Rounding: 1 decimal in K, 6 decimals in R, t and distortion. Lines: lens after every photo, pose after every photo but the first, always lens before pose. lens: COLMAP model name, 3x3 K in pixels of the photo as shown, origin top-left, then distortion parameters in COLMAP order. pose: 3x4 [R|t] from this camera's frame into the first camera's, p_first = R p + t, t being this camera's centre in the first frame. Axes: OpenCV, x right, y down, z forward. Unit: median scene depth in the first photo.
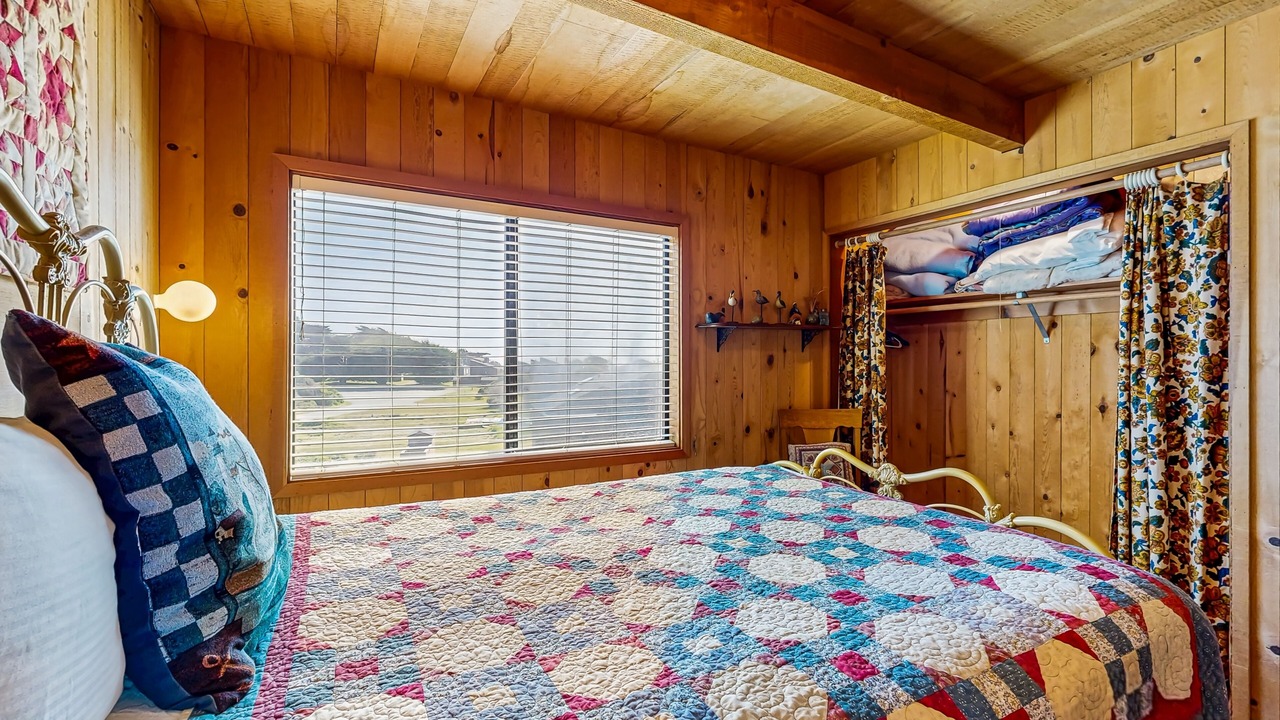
lens RADIAL K [[563.1, 0, 640.0], [0, 563.1, 360.0], [0, 0, 1]] dist [-0.000429, -0.000006]
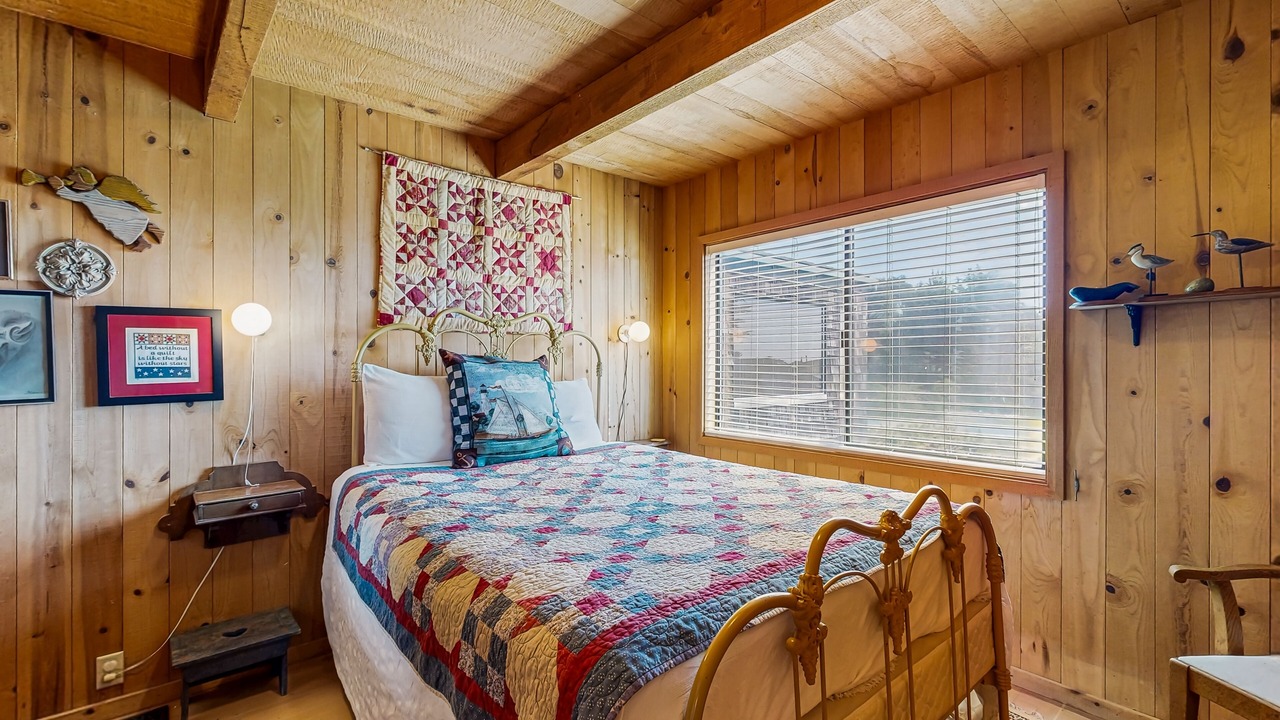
lens RADIAL K [[557.1, 0, 639.8], [0, 557.1, 362.0], [0, 0, 1]] dist [-0.000535, 0.000410]
pose [[0.194607, -0.001305, -0.980880, 0.923026], [0.003860, 0.999992, -0.000564, 0.003016], [0.980874, -0.003676, 0.194610, 0.500387]]
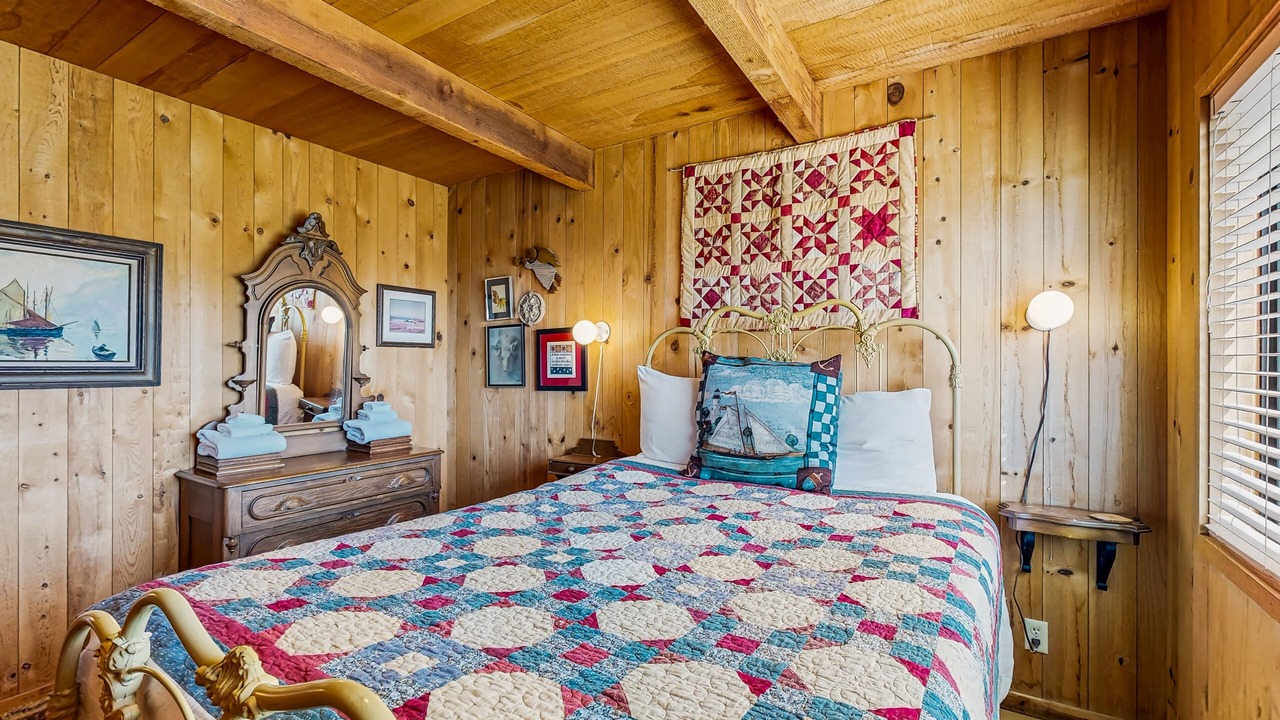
lens RADIAL K [[557.1, 0, 639.8], [0, 557.1, 362.0], [0, 0, 1]] dist [-0.000535, 0.000410]
pose [[-0.871612, -0.001699, -0.490194, 0.347301], [0.000659, 0.999989, -0.004638, 0.001389], [0.490196, -0.004365, -0.871601, 1.263139]]
